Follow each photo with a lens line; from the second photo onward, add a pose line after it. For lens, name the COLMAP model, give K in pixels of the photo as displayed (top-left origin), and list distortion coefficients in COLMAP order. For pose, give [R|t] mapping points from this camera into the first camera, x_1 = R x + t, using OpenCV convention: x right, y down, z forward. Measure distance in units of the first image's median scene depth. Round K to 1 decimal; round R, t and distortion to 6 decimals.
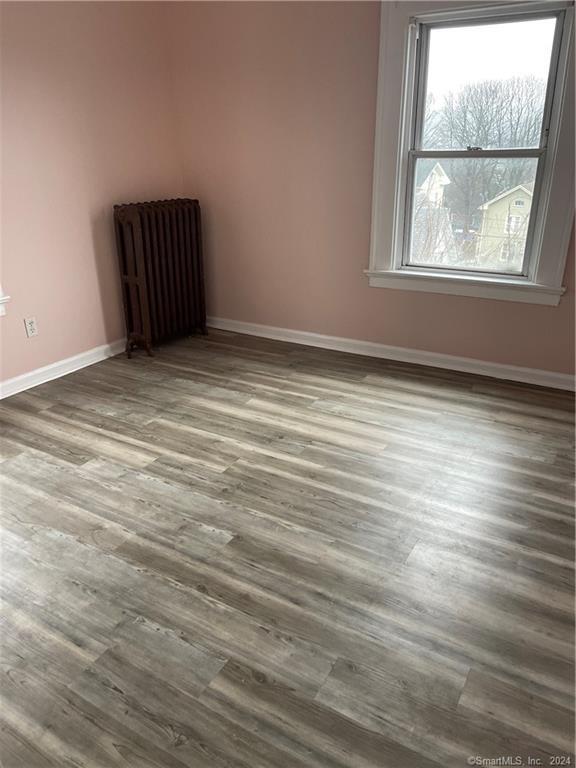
lens RADIAL K [[568.9, 0, 288.0], [0, 568.9, 384.0], [0, 0, 1]] dist [0.075731, -0.107769]
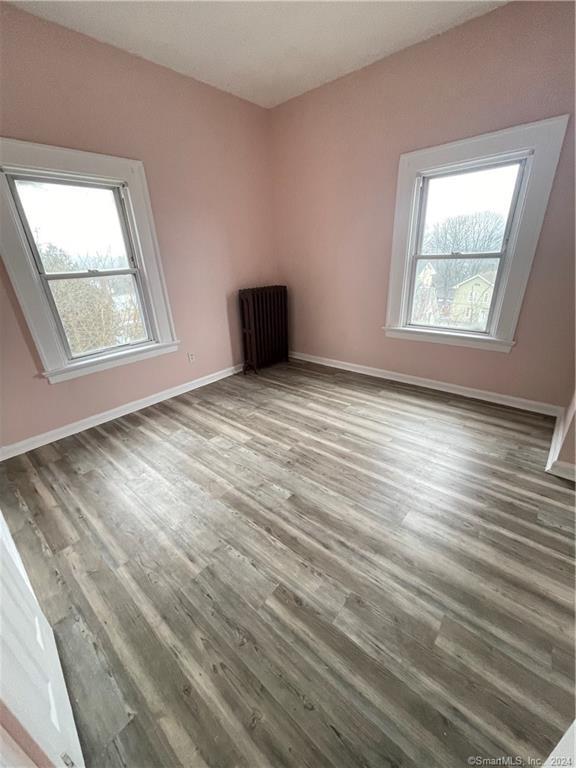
lens RADIAL K [[303.6, 0, 286.9], [0, 303.6, 383.1], [0, 0, 1]] dist [-0.002843, 0.000283]
pose [[0.985118, 0.043470, -0.166289, 0.020527], [-0.042496, 0.999052, 0.009418, -0.051976], [0.166541, -0.002211, 0.986032, 0.129530]]
